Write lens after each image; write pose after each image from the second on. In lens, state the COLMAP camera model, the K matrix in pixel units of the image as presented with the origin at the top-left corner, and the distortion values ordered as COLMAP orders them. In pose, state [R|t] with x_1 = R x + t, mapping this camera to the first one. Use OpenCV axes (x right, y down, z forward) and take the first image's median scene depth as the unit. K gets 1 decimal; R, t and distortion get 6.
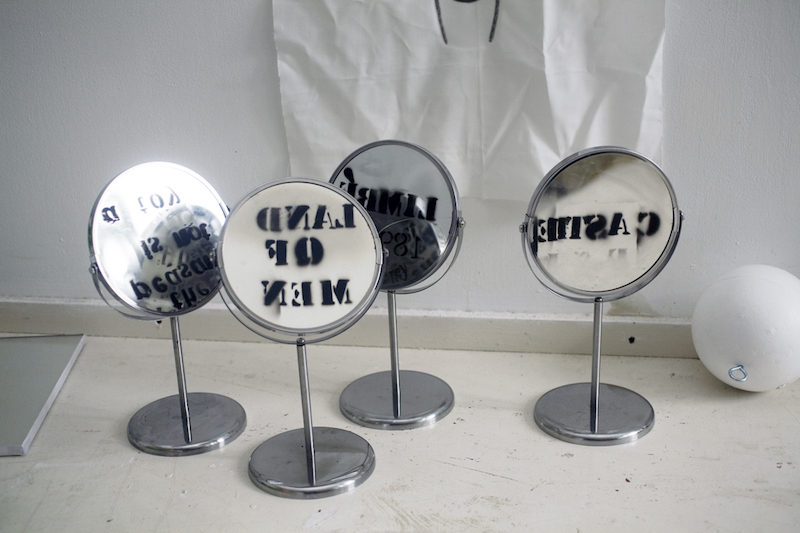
lens RADIAL K [[1149.5, 0, 400.2], [0, 1149.5, 266.9], [0, 0, 1]] dist [-0.031176, 0.000000]
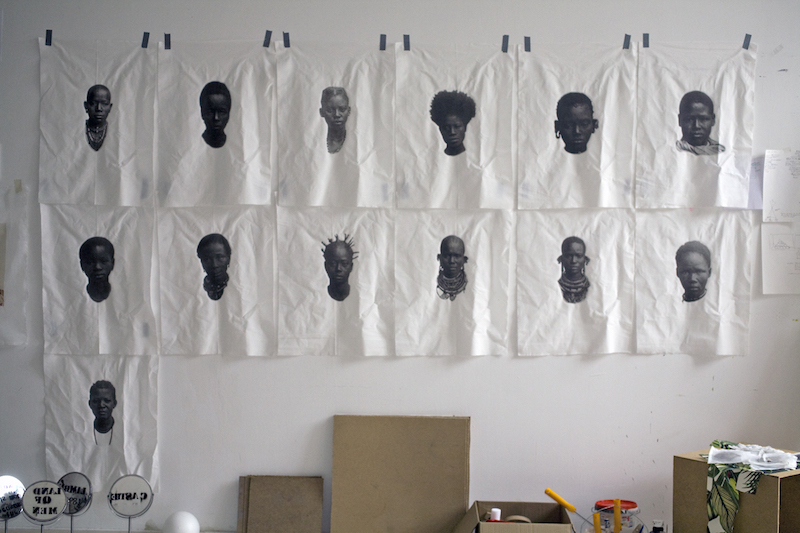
lens RADIAL K [[1149.5, 0, 400.3], [0, 1149.5, 267.0], [0, 0, 1]] dist [-0.031176, 0.000000]
pose [[0.989211, 0.047598, 0.138548, 0.485059], [0.000330, 0.945019, -0.327015, 0.468533], [-0.146495, 0.323533, 0.934808, -2.776032]]
